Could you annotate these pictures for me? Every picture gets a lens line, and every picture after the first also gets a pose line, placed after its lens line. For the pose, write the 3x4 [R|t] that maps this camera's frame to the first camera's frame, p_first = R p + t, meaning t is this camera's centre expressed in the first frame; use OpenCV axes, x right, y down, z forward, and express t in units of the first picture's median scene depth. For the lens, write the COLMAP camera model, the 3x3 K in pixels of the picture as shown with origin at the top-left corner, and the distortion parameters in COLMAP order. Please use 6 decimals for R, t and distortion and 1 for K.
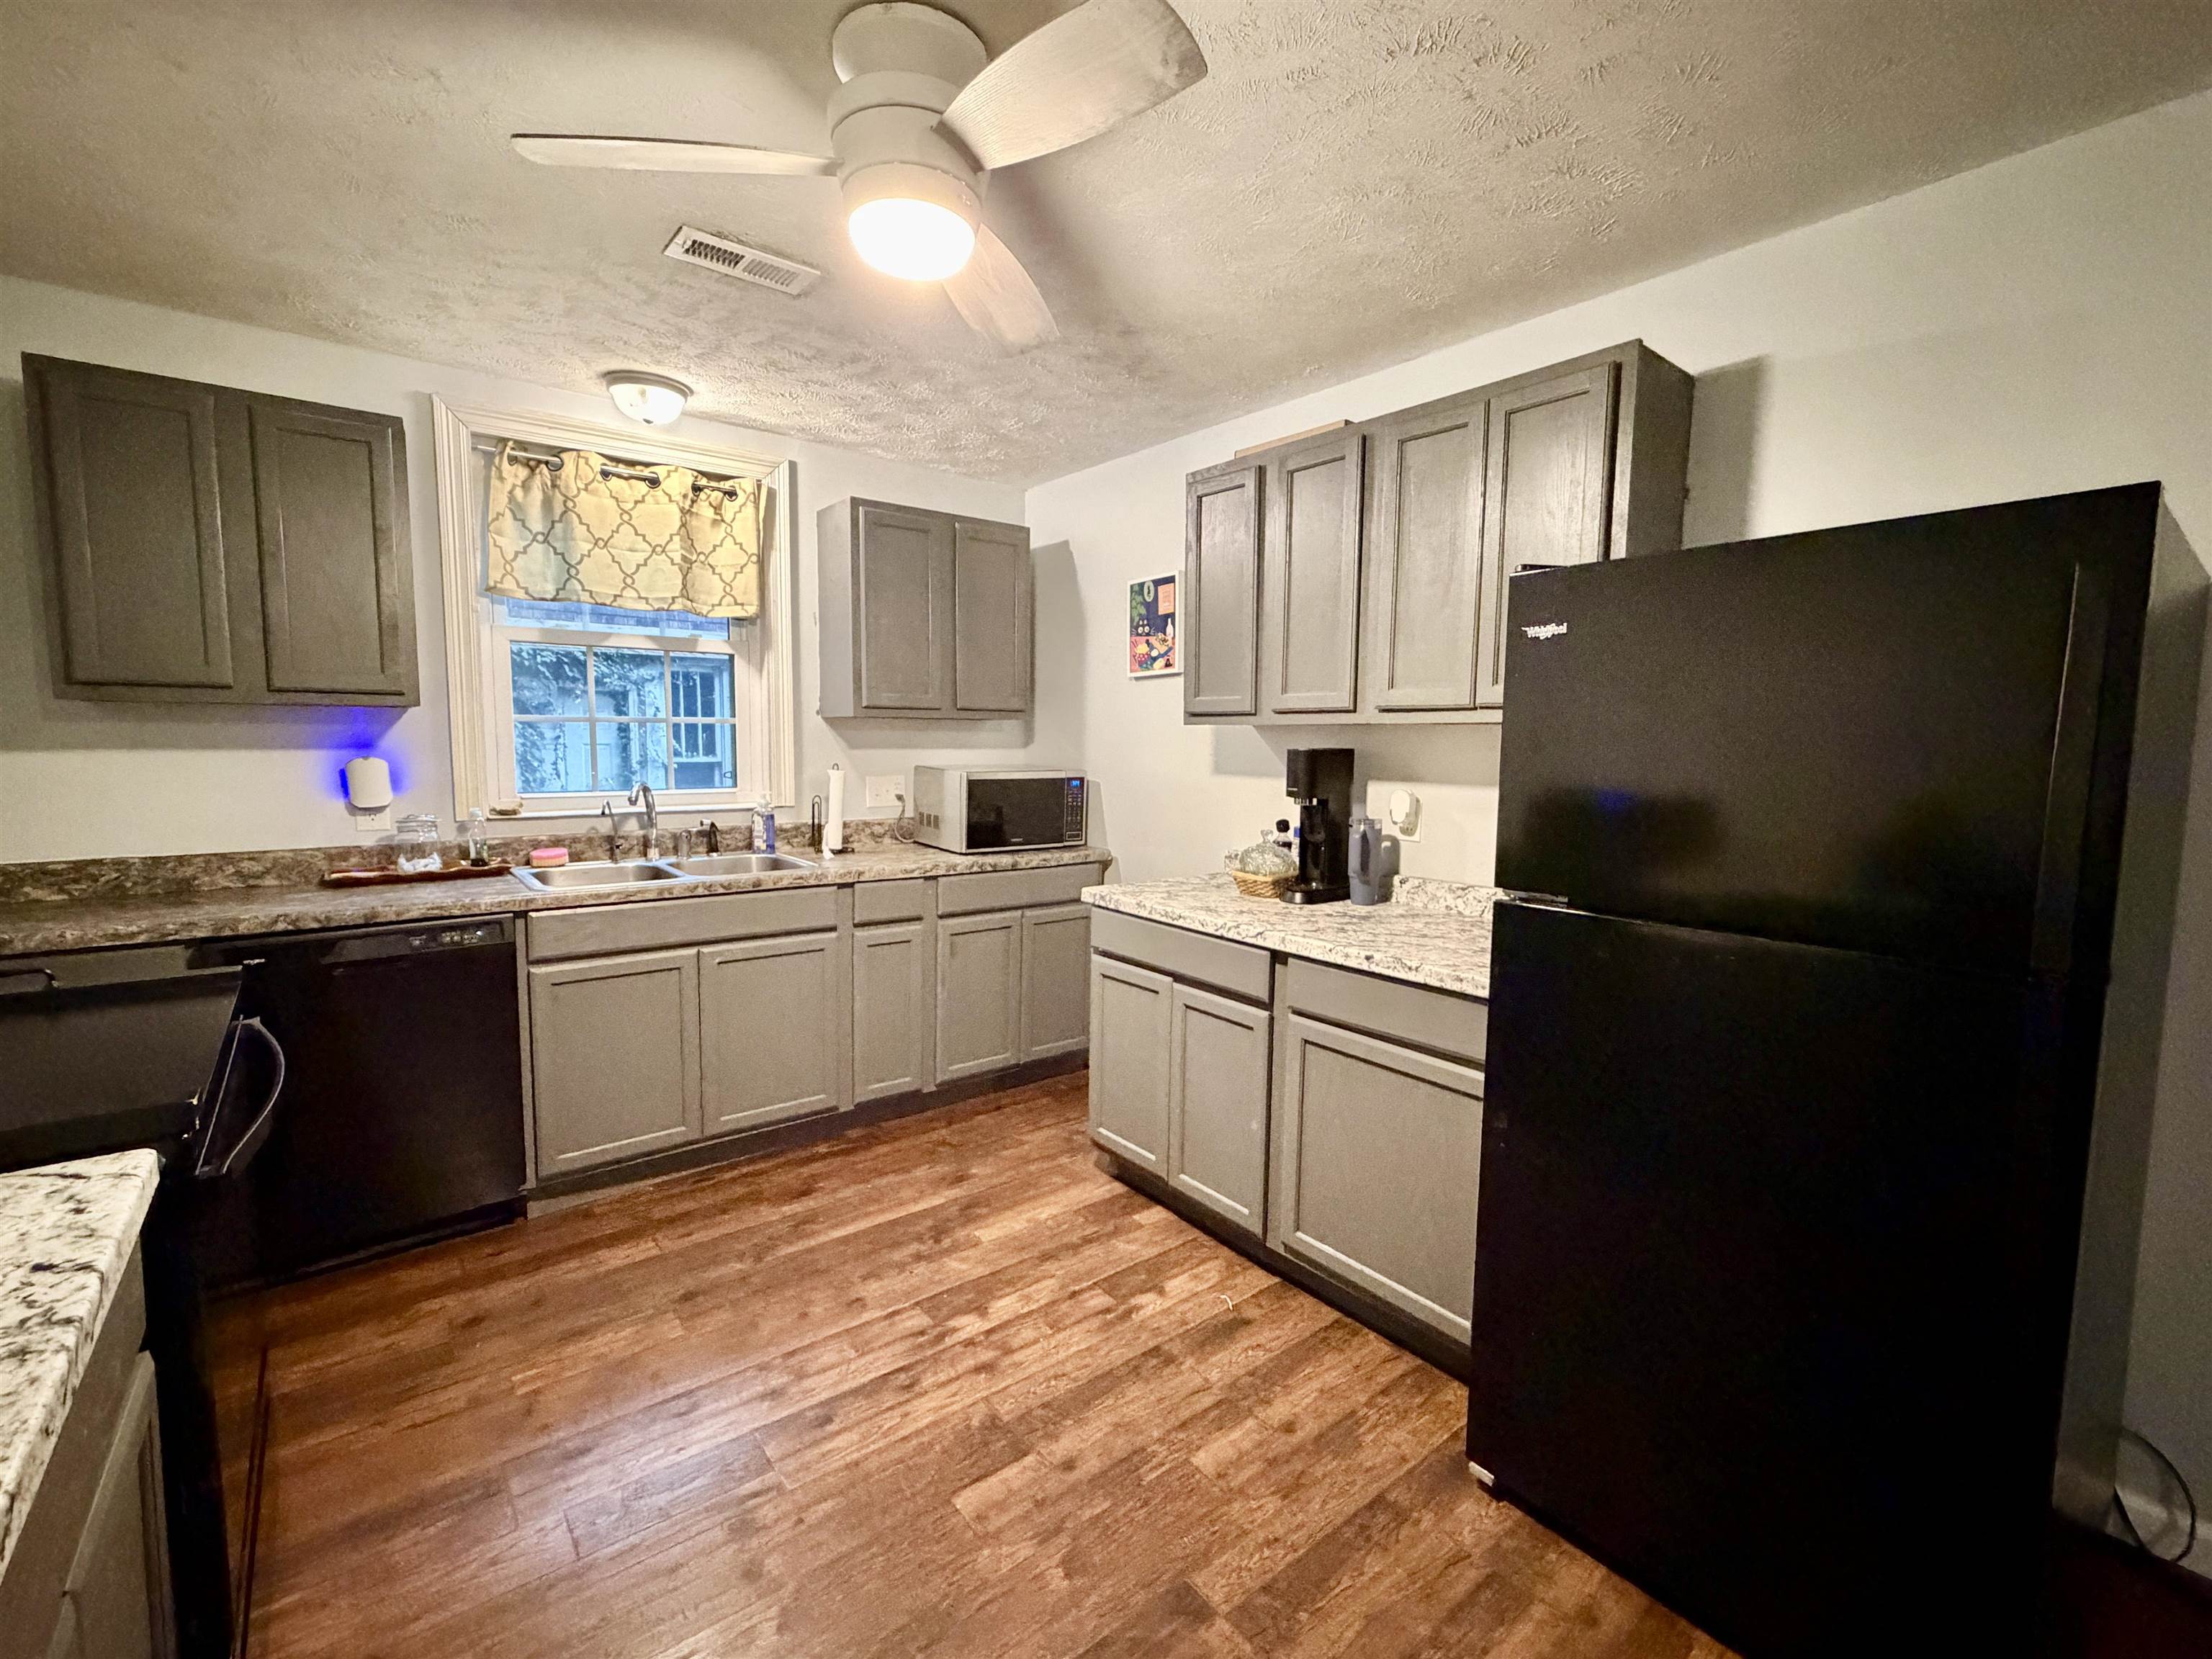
lens RADIAL K [[954.6, 0, 1099.1], [0, 954.6, 828.1], [0, 0, 1]] dist [0.000619, -0.000804]
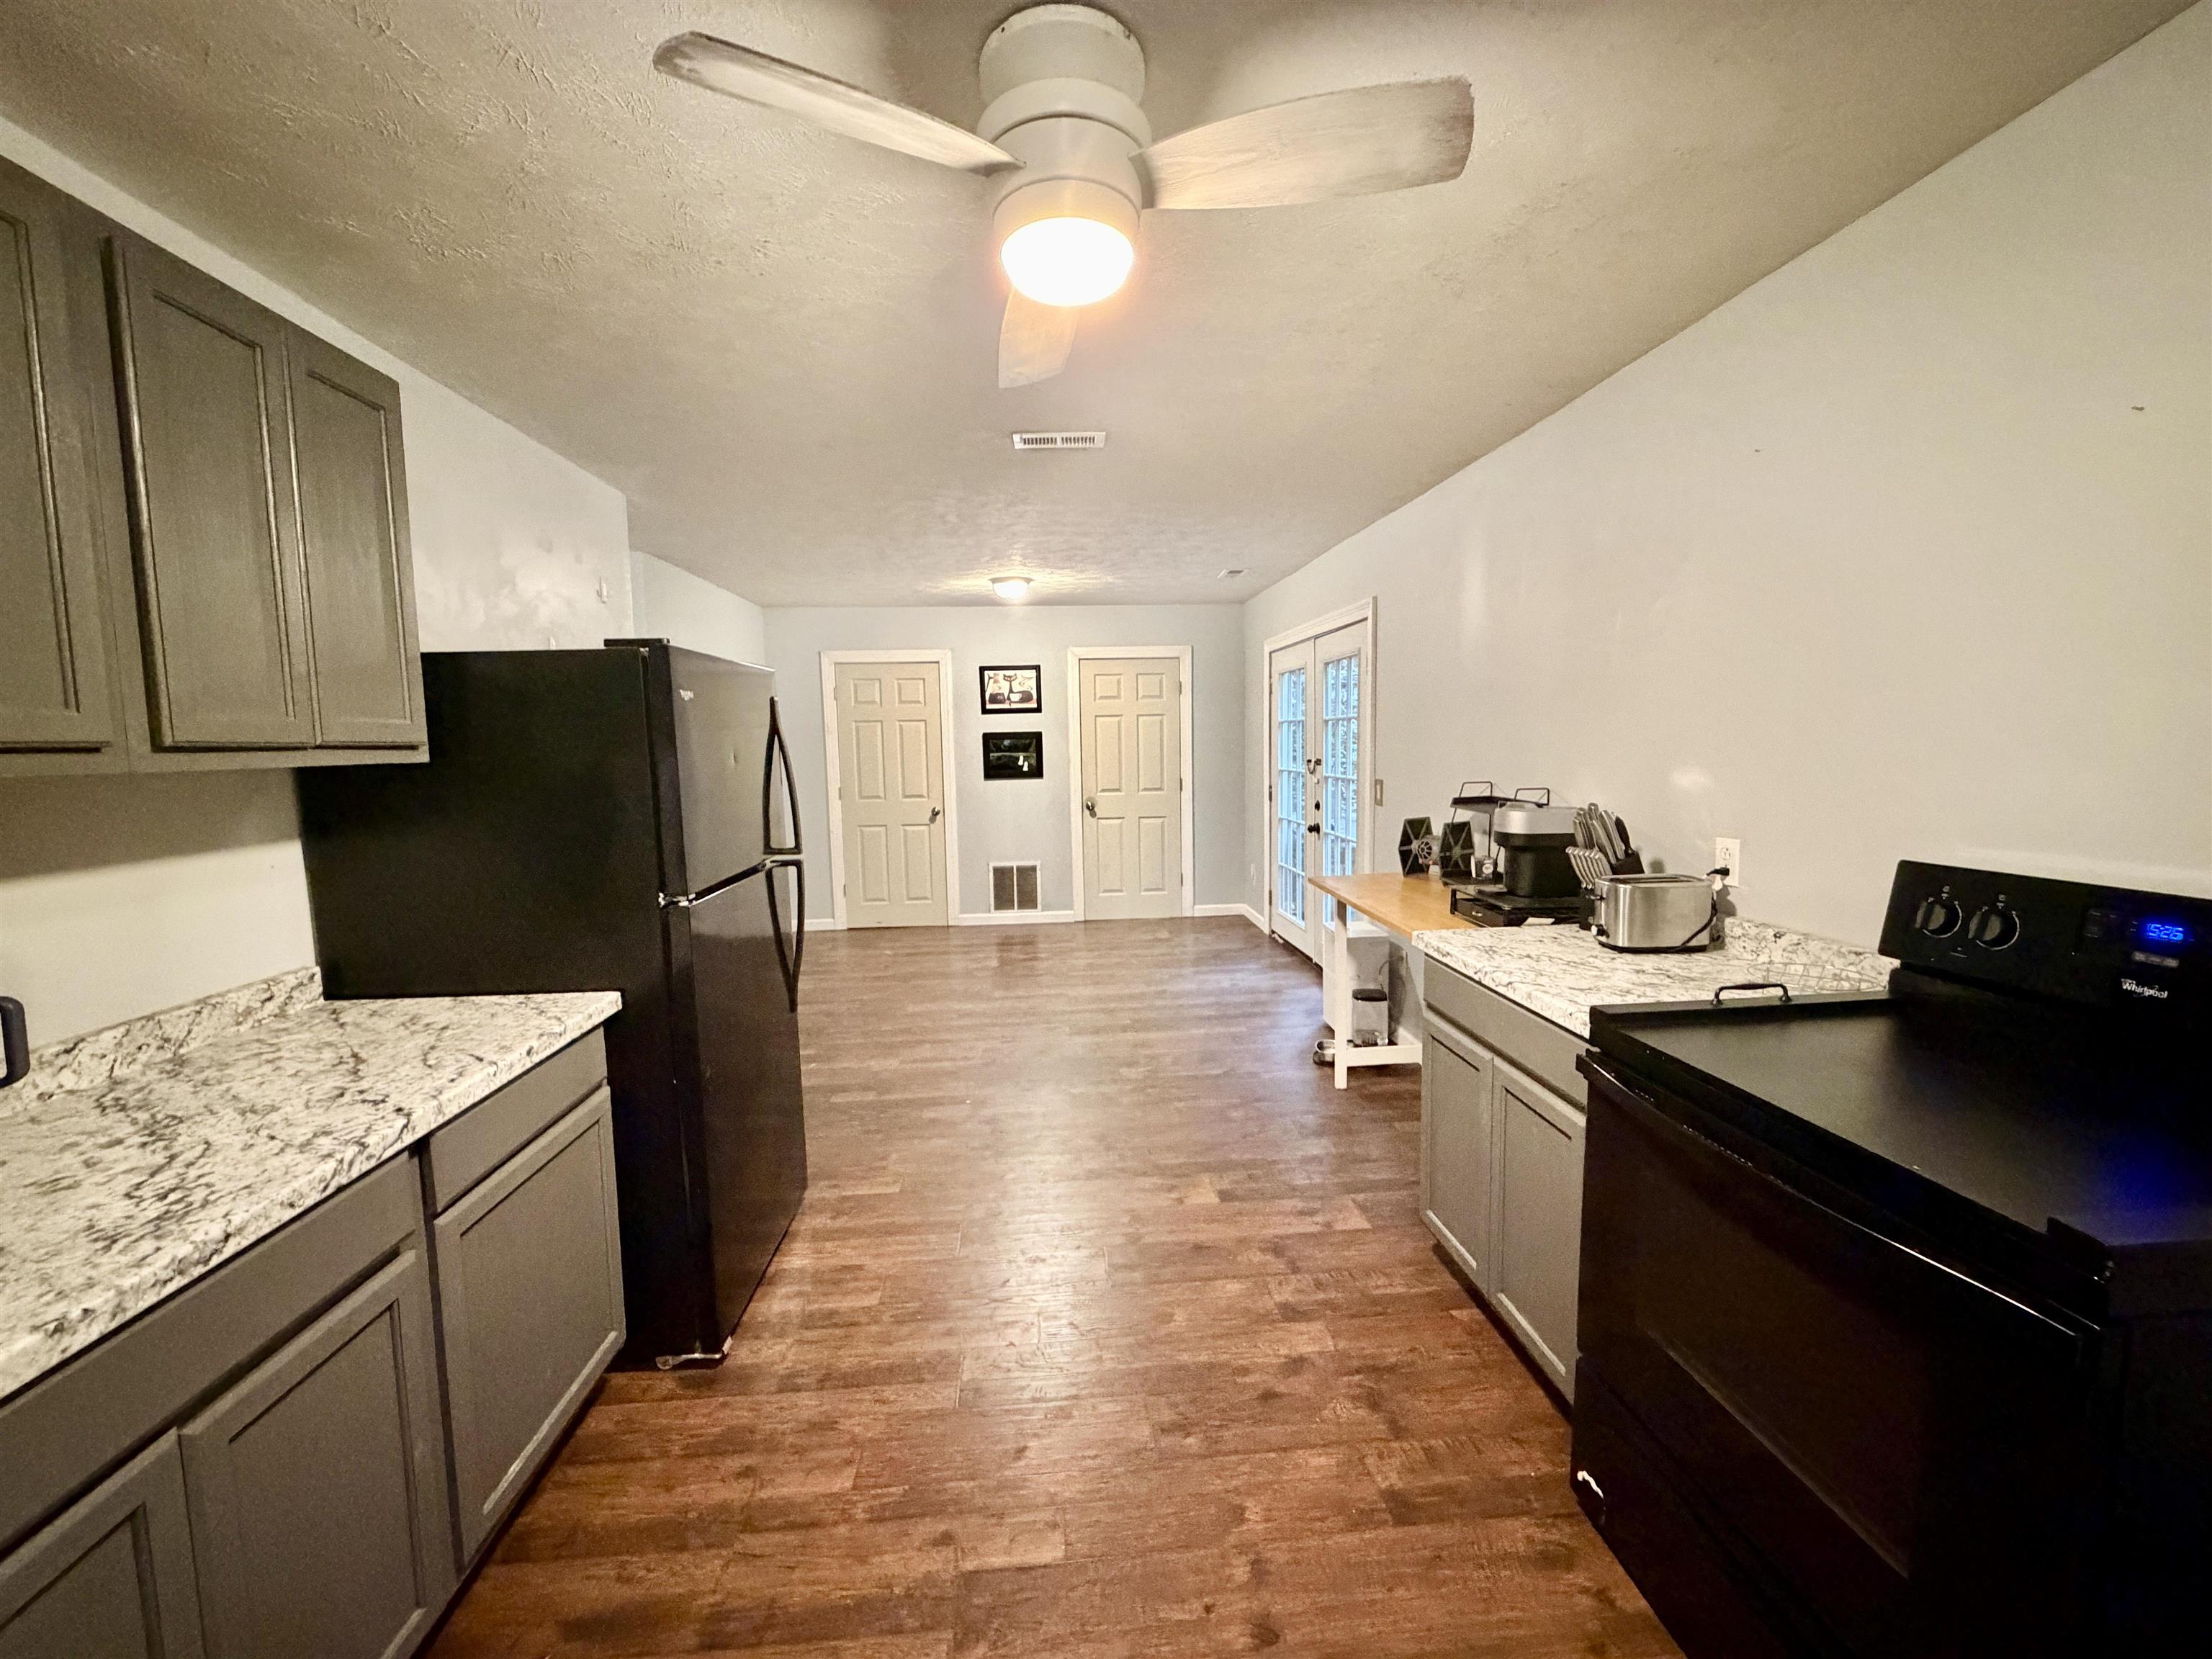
lens RADIAL K [[879.8, 0, 1104.6], [0, 879.8, 821.5], [0, 0, 1]] dist [-0.000953, 0.000425]
pose [[-0.828363, -0.048513, 0.558087, -0.413426], [0.057605, 0.983585, 0.171004, -0.122210], [-0.557222, 0.173802, -0.811971, 0.993849]]
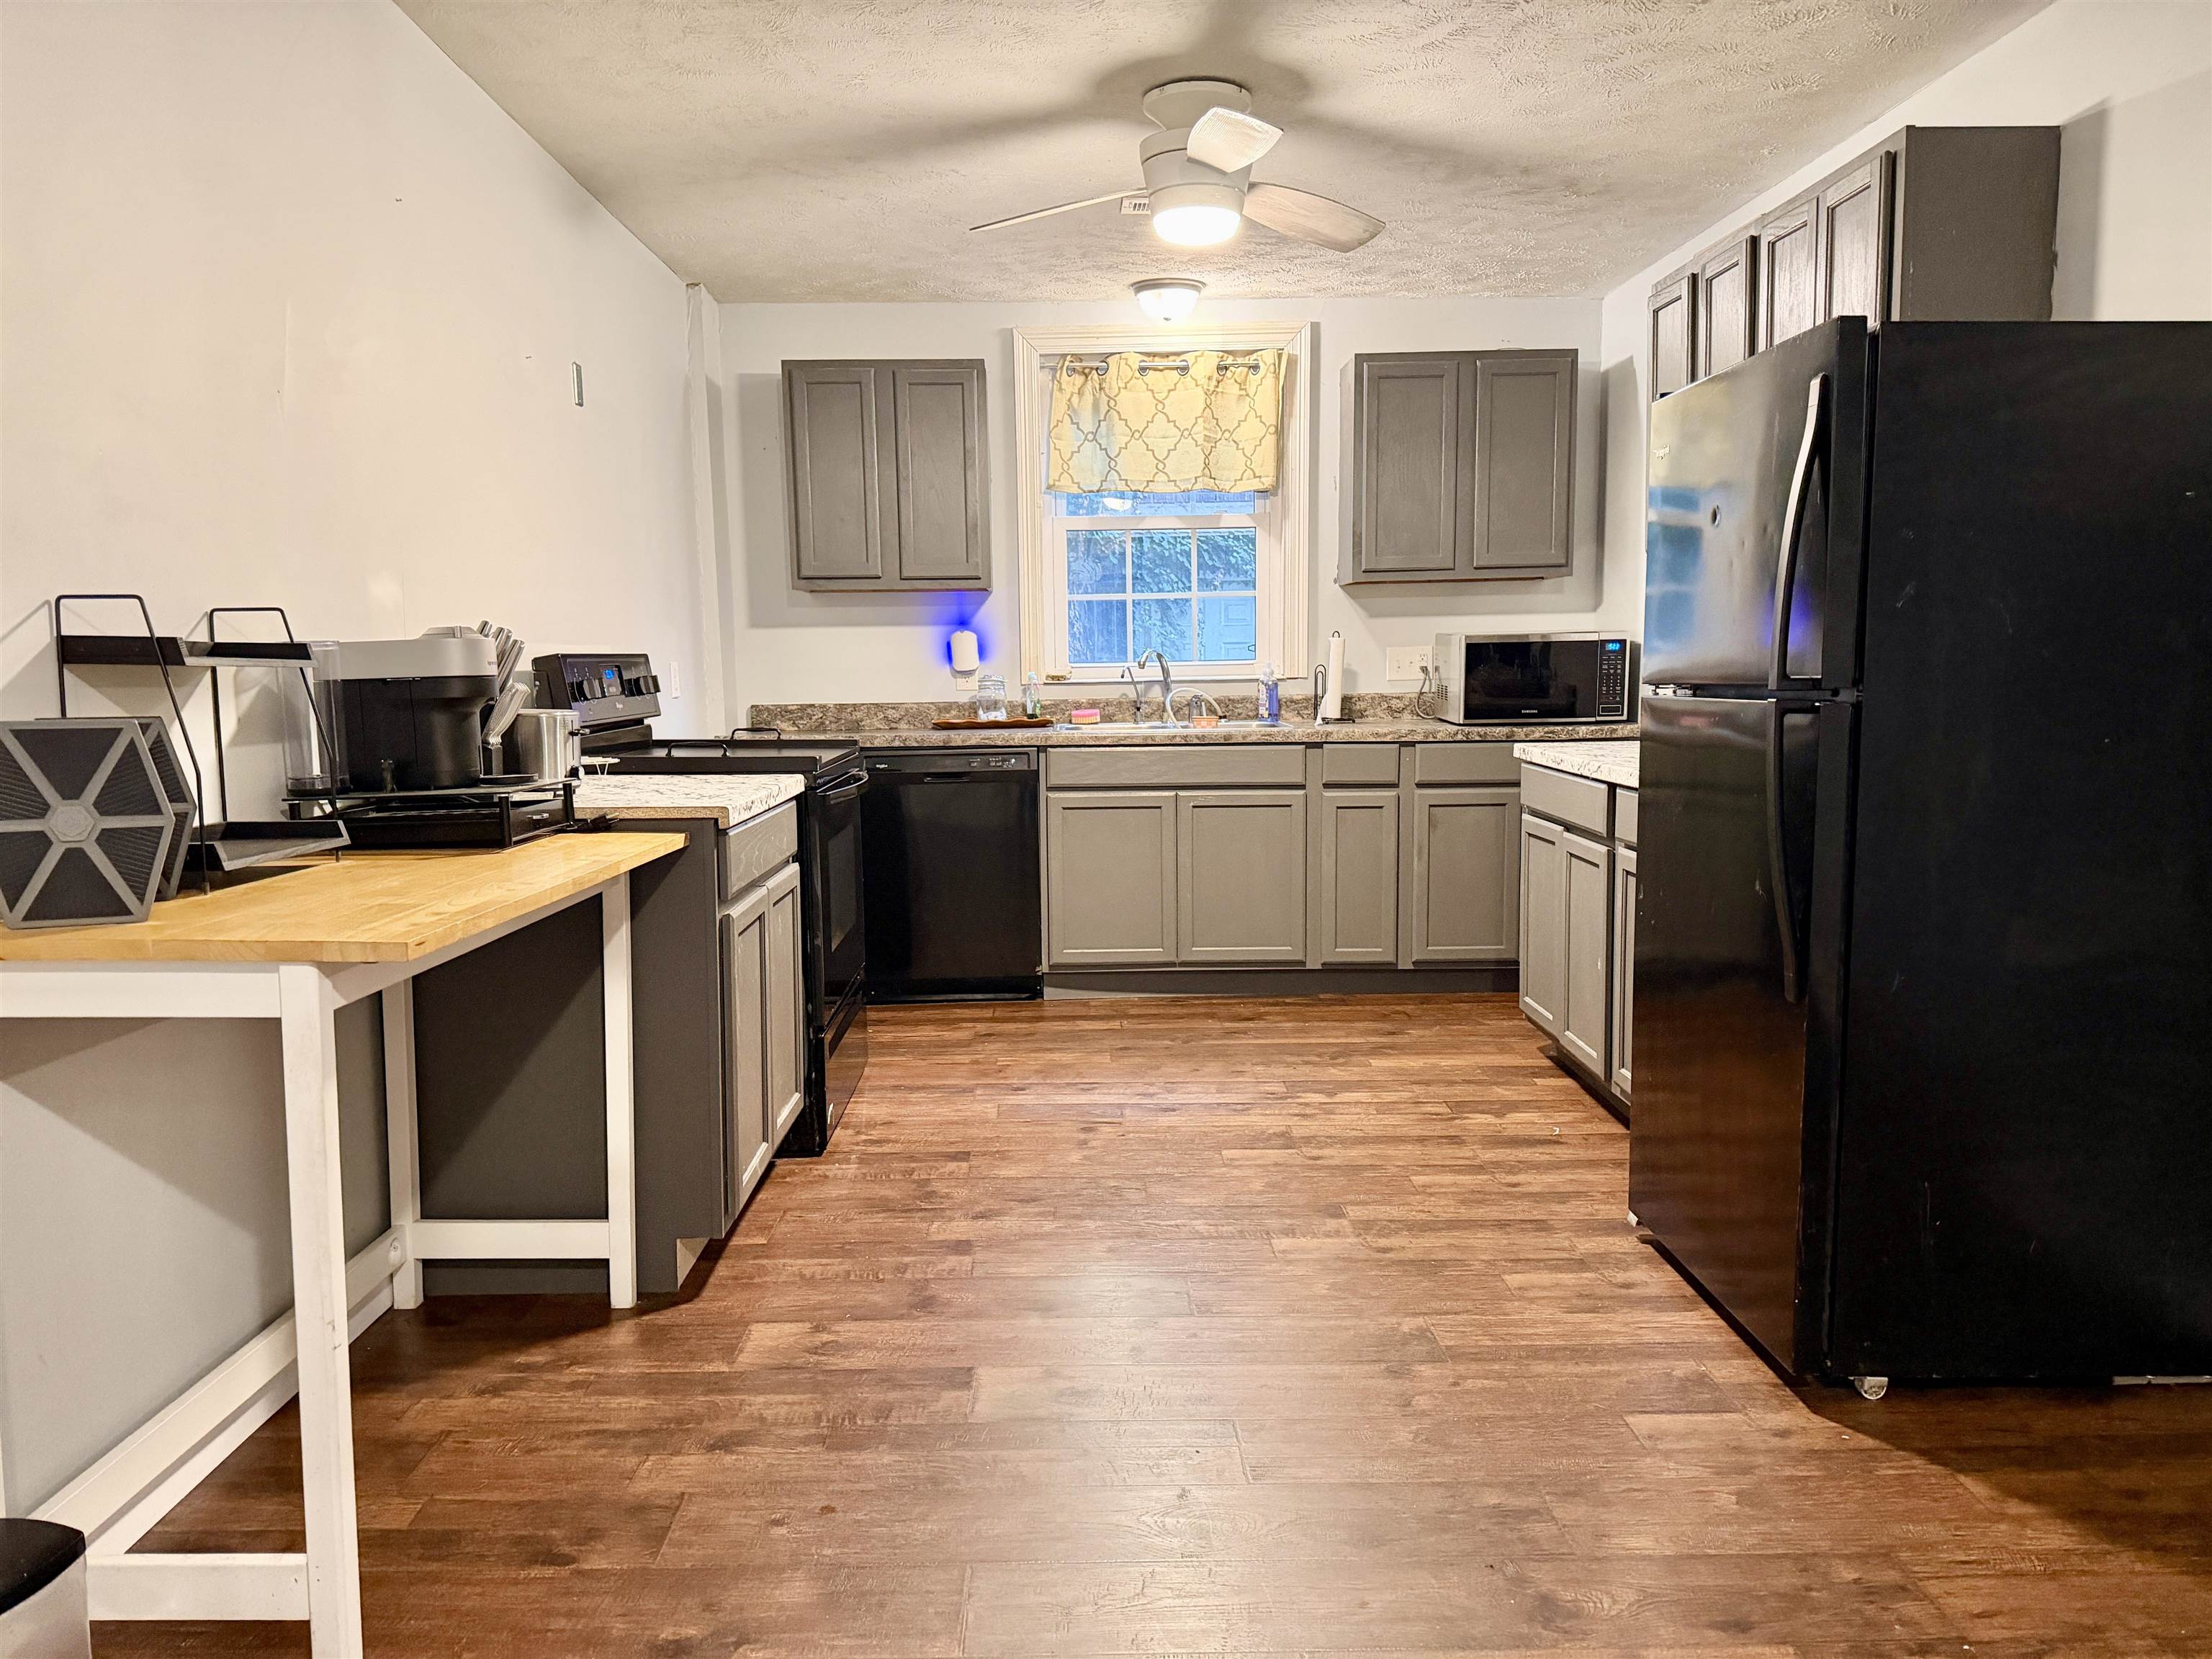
lens RADIAL K [[1553.9, 0, 1101.5], [0, 1553.9, 824.7], [0, 0, 1]] dist [0.107531, -0.005732]
pose [[0.794326, 0.042396, -0.606011, 0.640570], [-0.034497, 0.999100, 0.024678, 0.125380], [0.606512, 0.001303, 0.795073, -0.530187]]
